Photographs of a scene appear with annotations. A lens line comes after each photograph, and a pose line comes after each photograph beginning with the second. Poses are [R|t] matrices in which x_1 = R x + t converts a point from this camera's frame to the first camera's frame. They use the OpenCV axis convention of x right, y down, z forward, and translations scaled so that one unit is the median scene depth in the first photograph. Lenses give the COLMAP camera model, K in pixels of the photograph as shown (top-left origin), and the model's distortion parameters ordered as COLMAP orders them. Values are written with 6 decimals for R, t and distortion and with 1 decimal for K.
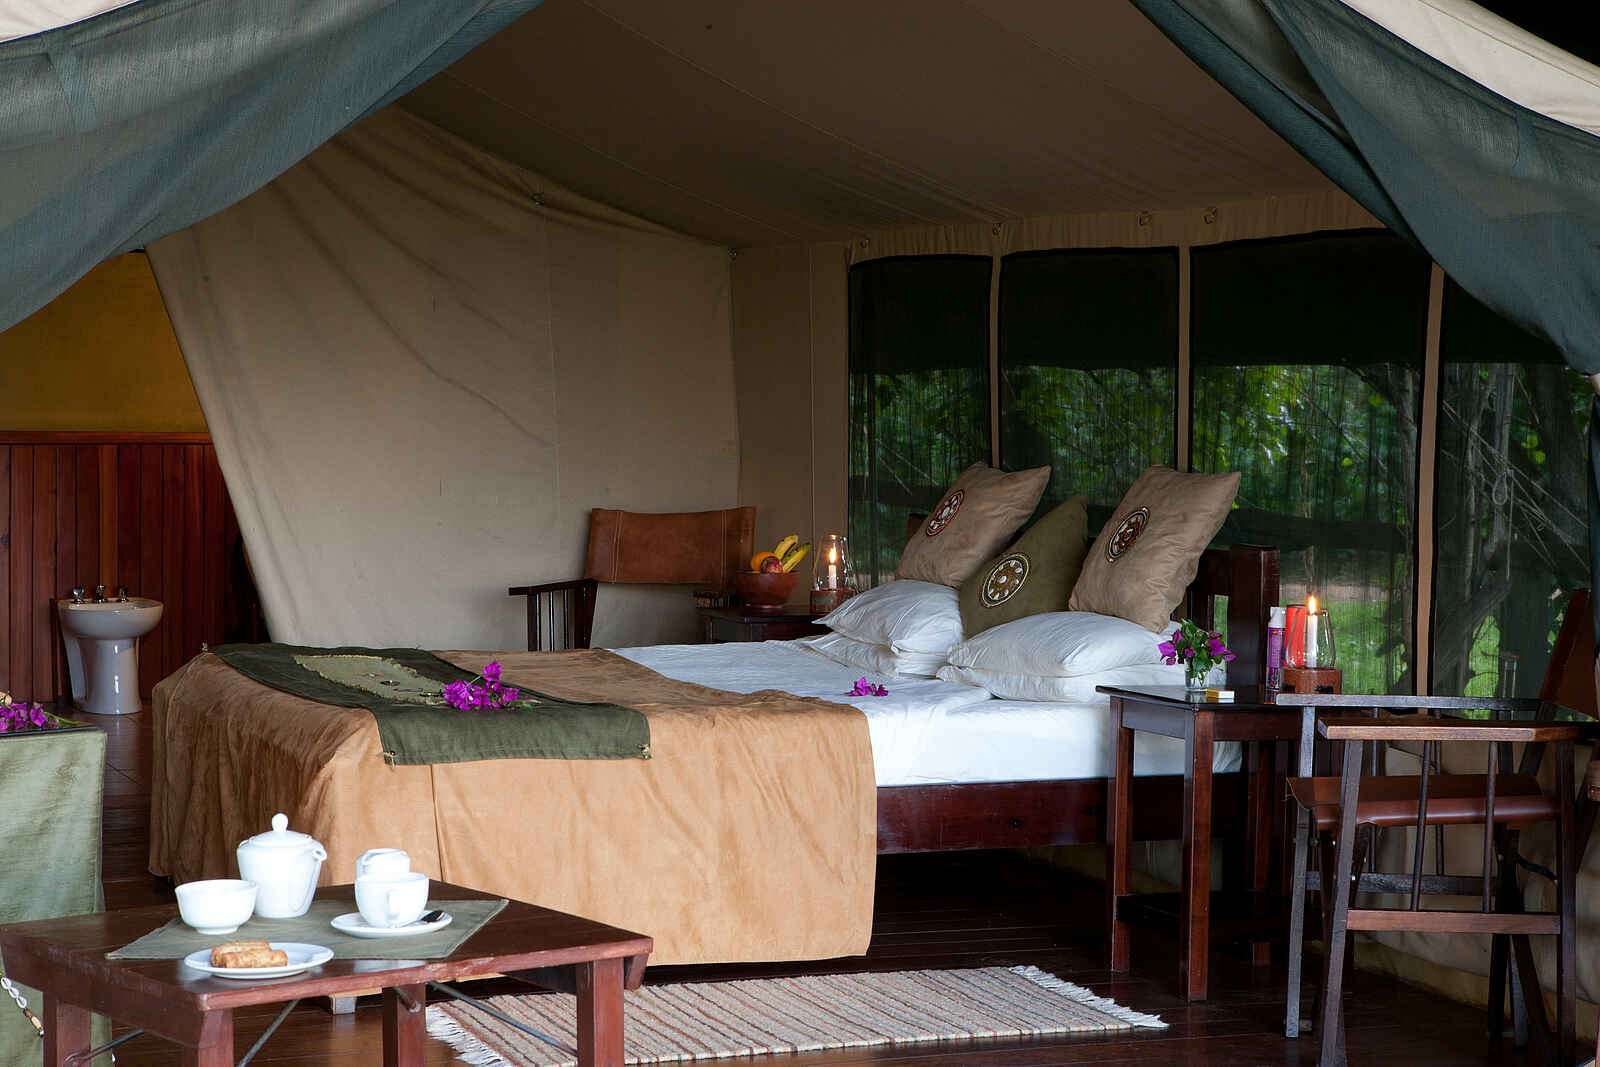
lens RADIAL K [[3246.9, 0, 797.0], [0, 3246.9, 533.6], [0, 0, 1]] dist [0.474876, 0.000000]
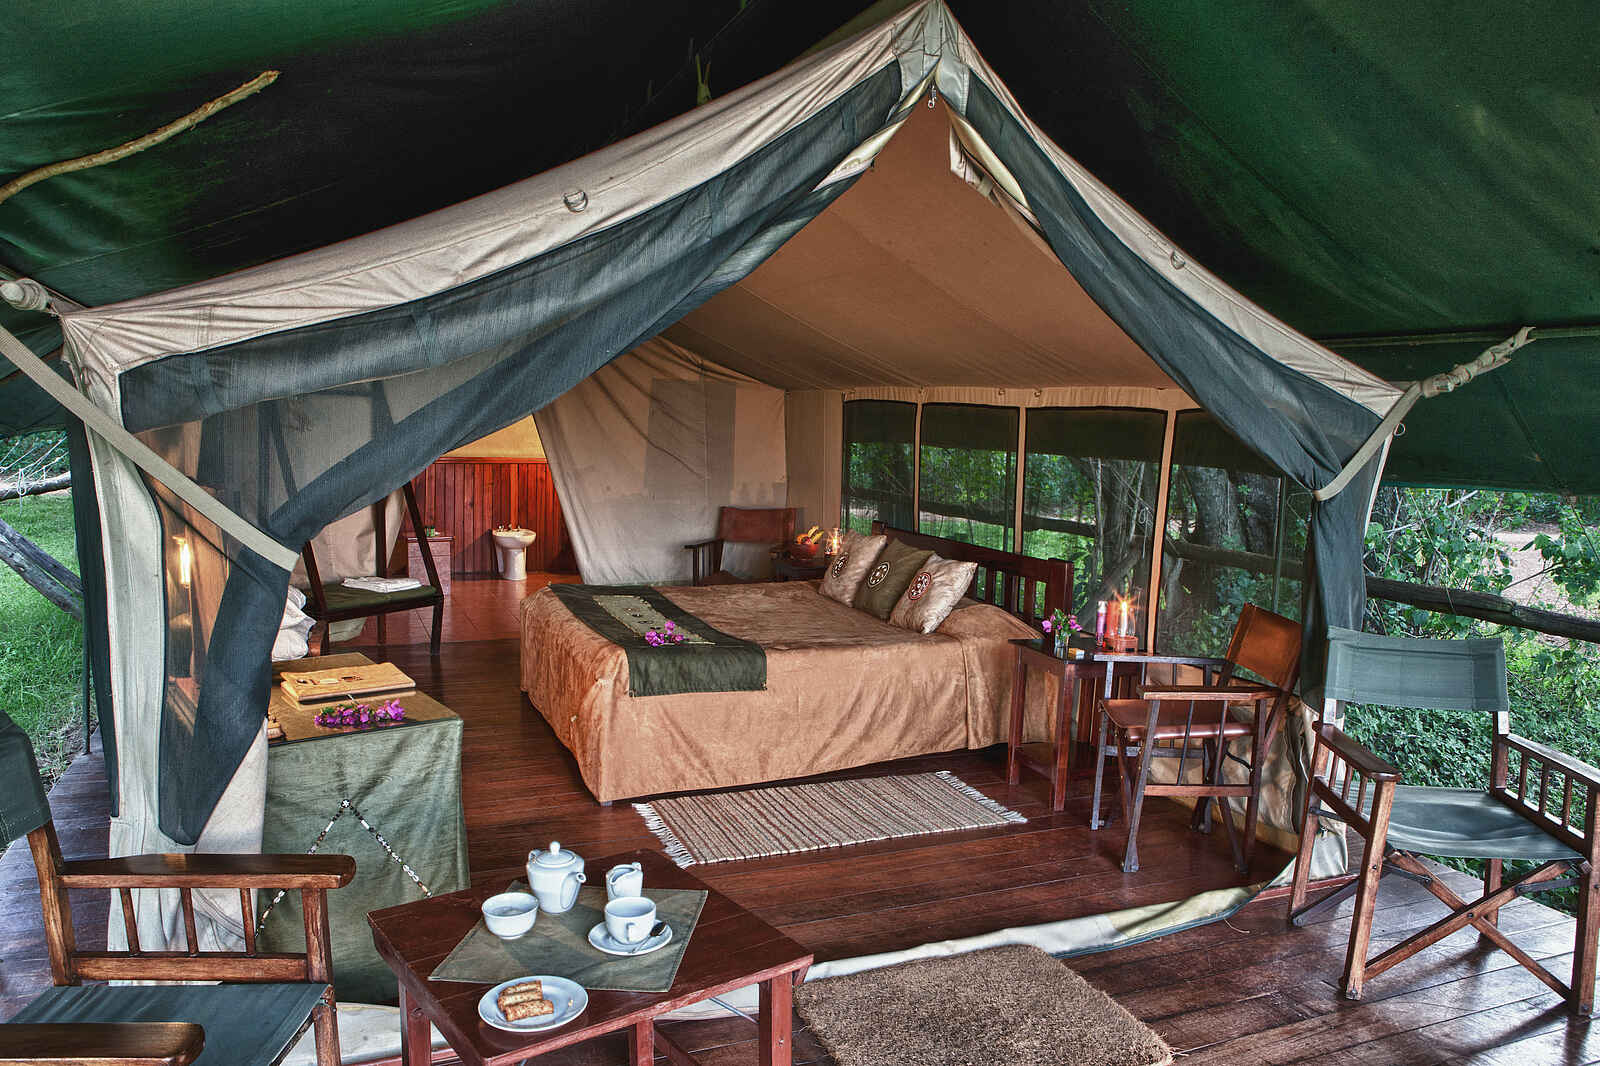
lens RADIAL K [[1120.0, 0, 801.8], [0, 1120.0, 536.3], [0, 0, 1]] dist [-0.013926, -0.001216]
pose [[0.999398, 0.020283, 0.028146, -0.037813], [-0.022118, 0.997543, 0.066466, -0.050626], [-0.026729, -0.067049, 0.997392, 0.302806]]
